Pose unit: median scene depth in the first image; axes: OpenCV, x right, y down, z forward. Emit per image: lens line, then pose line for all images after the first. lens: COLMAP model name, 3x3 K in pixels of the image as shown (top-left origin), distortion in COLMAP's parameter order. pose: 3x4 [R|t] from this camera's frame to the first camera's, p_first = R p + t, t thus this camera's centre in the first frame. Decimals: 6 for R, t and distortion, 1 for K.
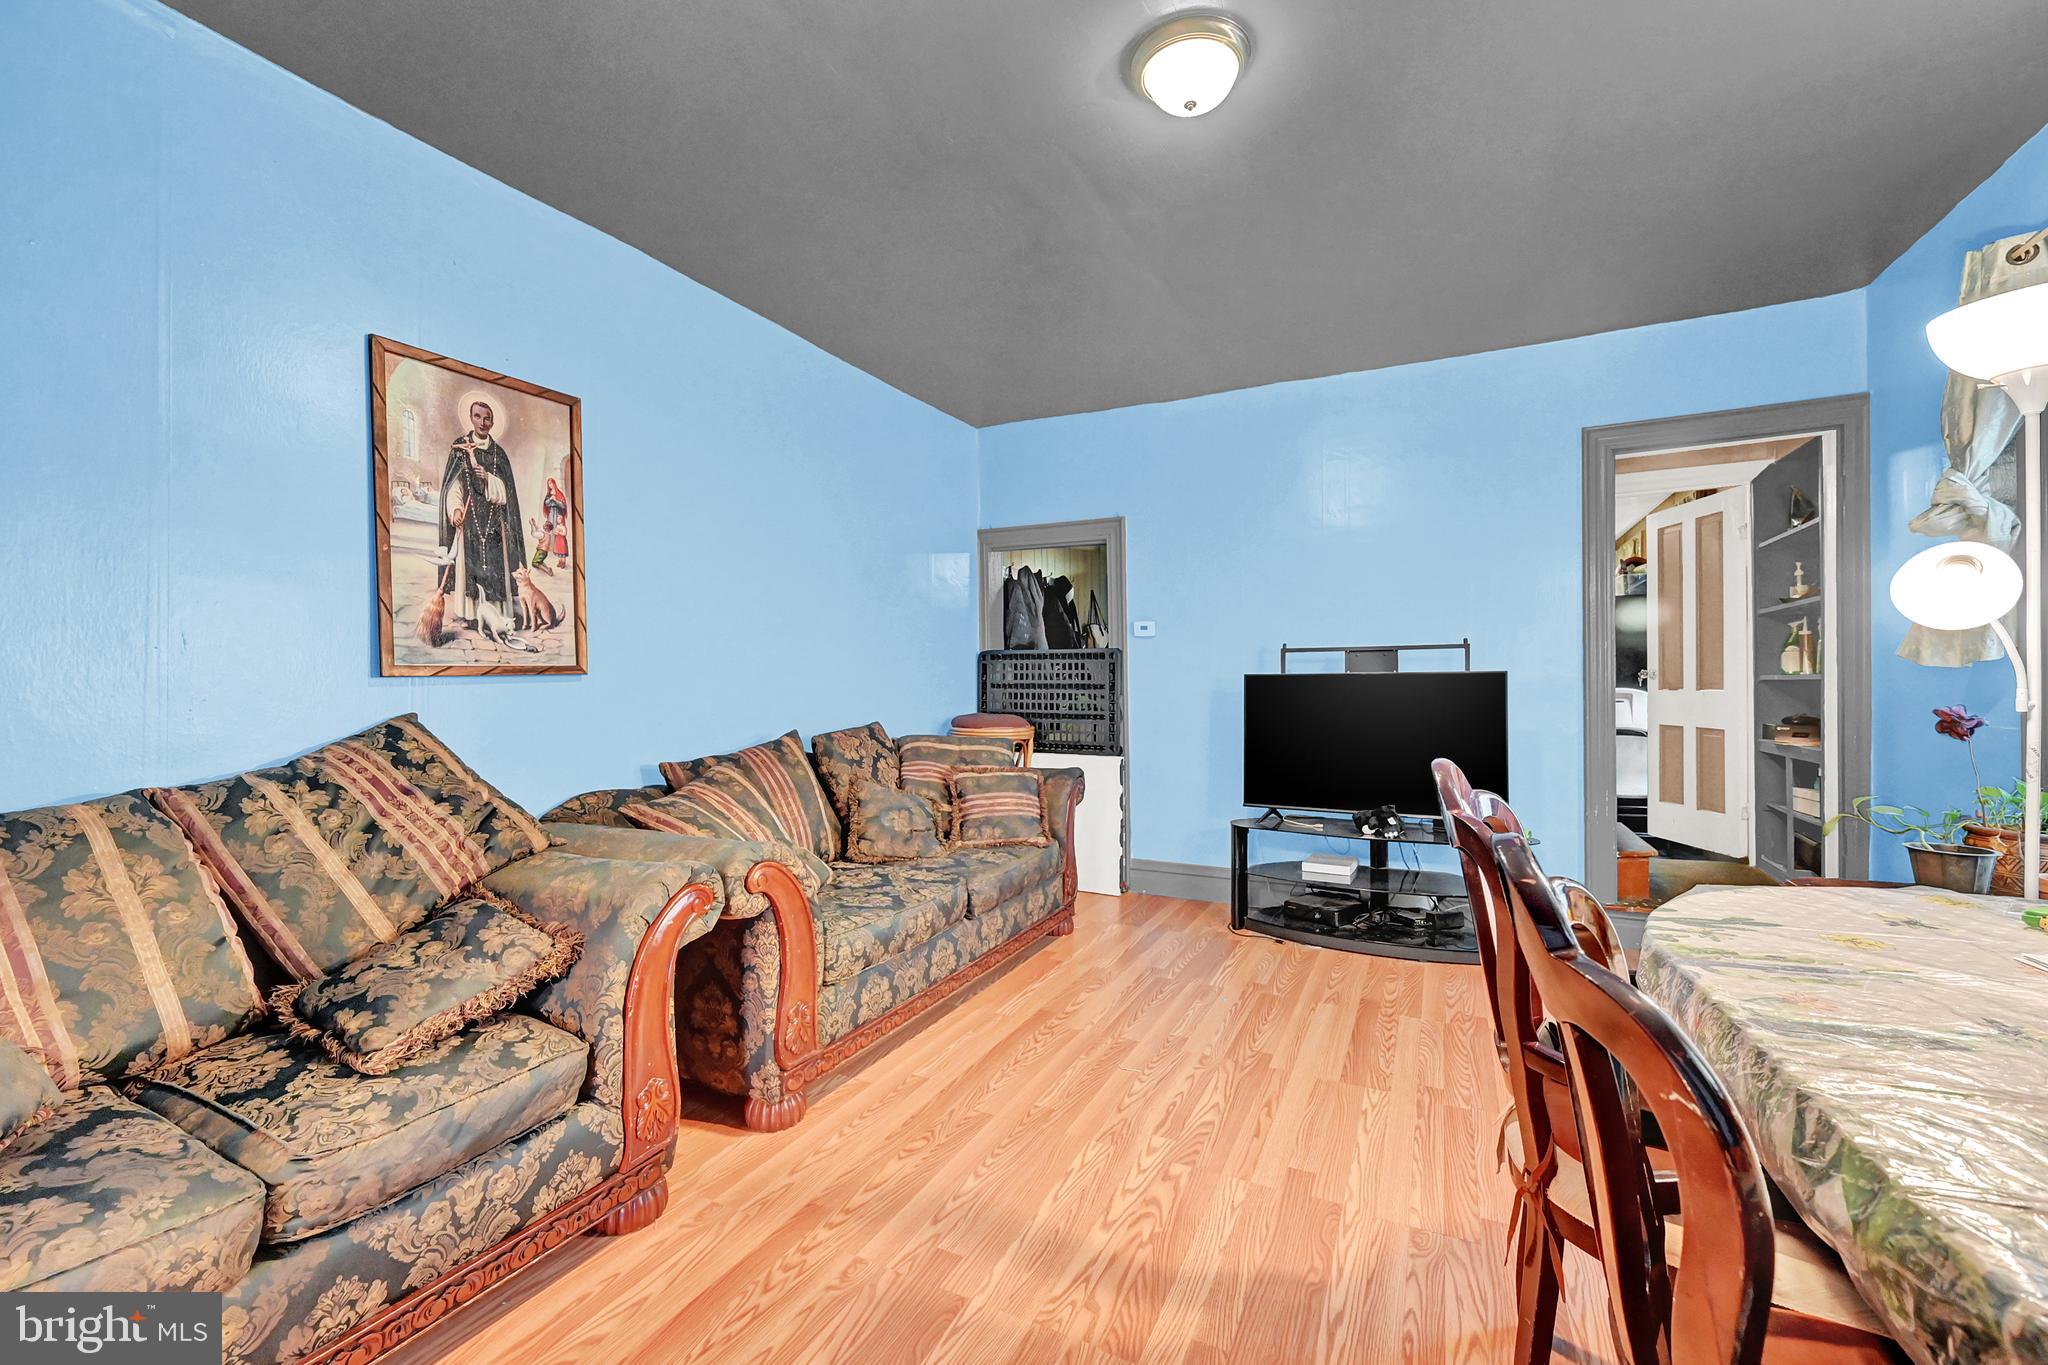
lens RADIAL K [[839.6, 0, 1011.8], [0, 839.6, 679.5], [0, 0, 1]] dist [-0.001029, -0.000193]
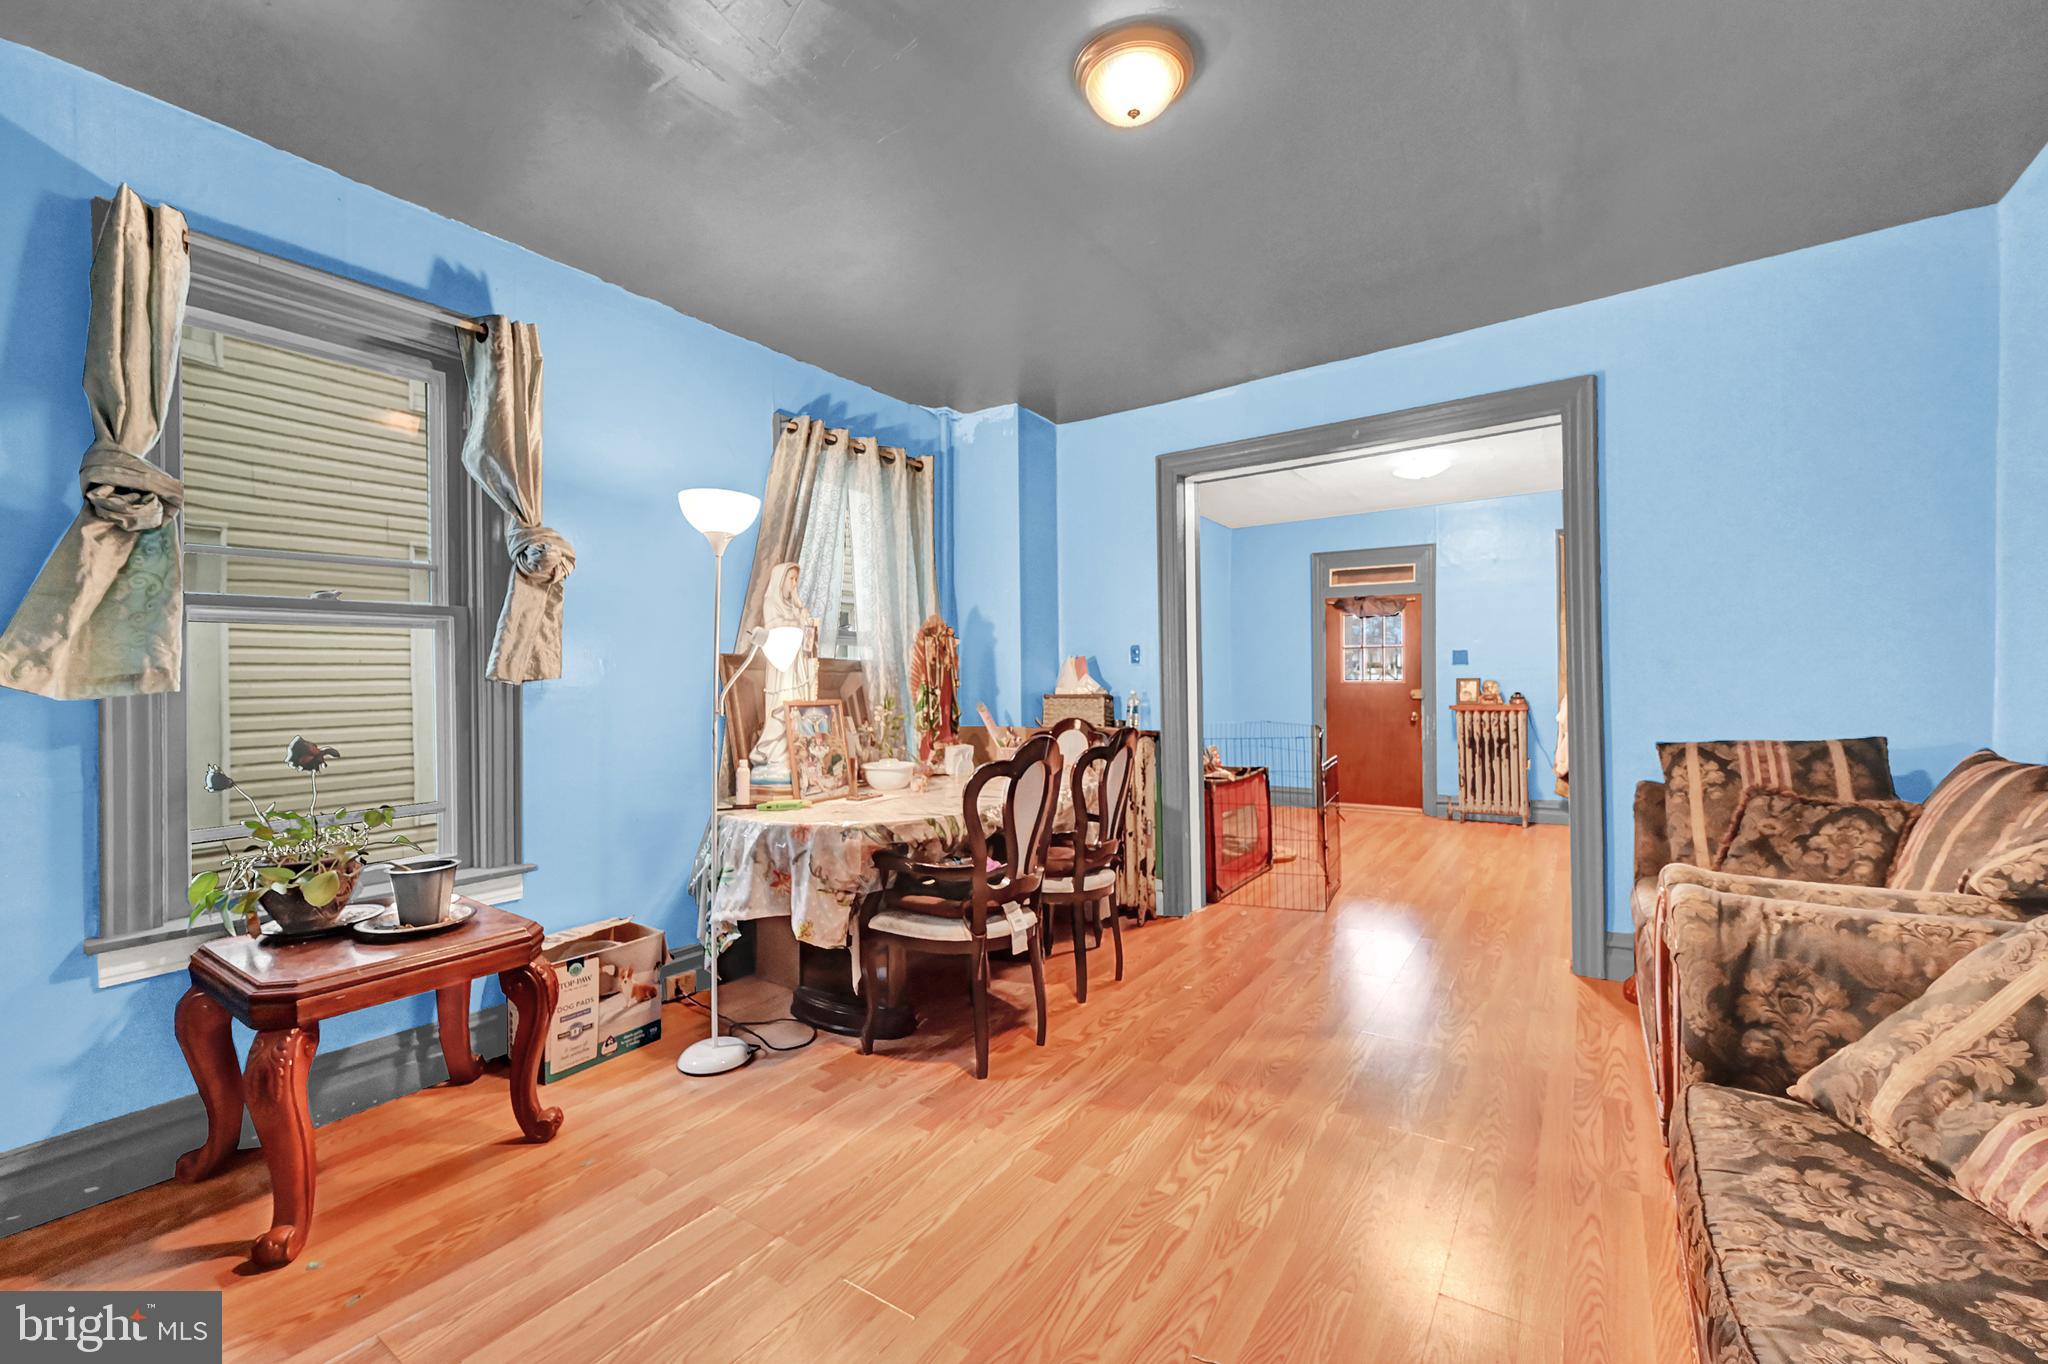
lens RADIAL K [[839.6, 0, 1012.0], [0, 839.6, 668.3], [0, 0, 1]] dist [-0.001029, -0.000193]
pose [[-0.990610, 0.027290, 0.133970, 0.178988], [0.024799, 0.999488, -0.020223, -0.009168], [-0.134453, -0.016711, -0.990779, 1.553606]]
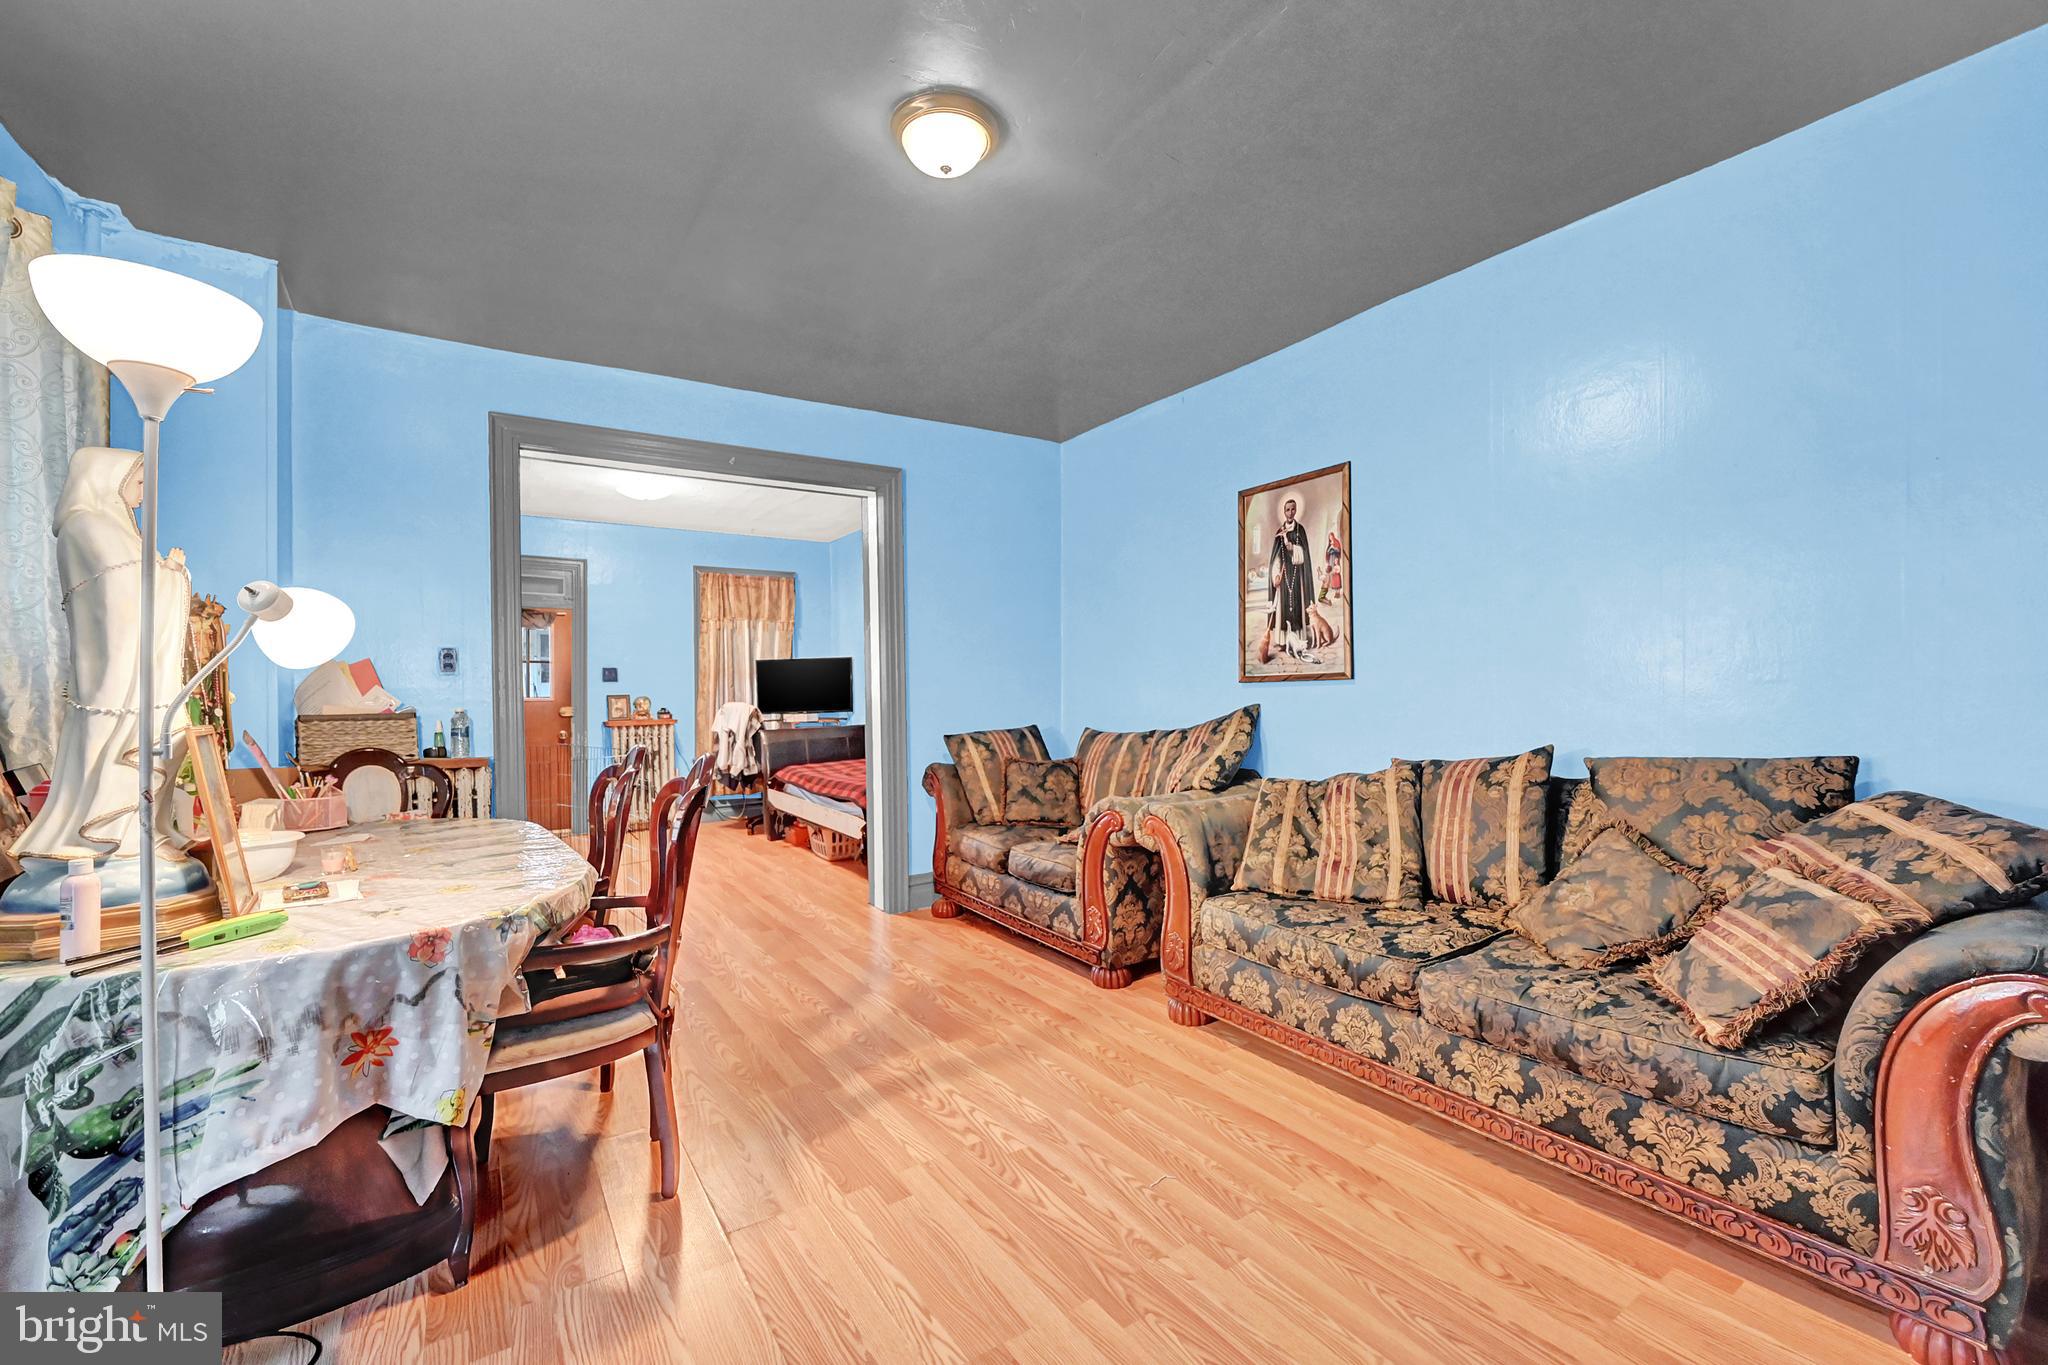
lens RADIAL K [[839.6, 0, 1037.6], [0, 839.6, 678.9], [0, 0, 1]] dist [-0.001029, -0.000193]
pose [[-0.479124, 0.008840, -0.877703, 0.866529], [0.021768, 0.999761, -0.001814, -0.014527], [0.877477, -0.019975, -0.479202, 1.249672]]
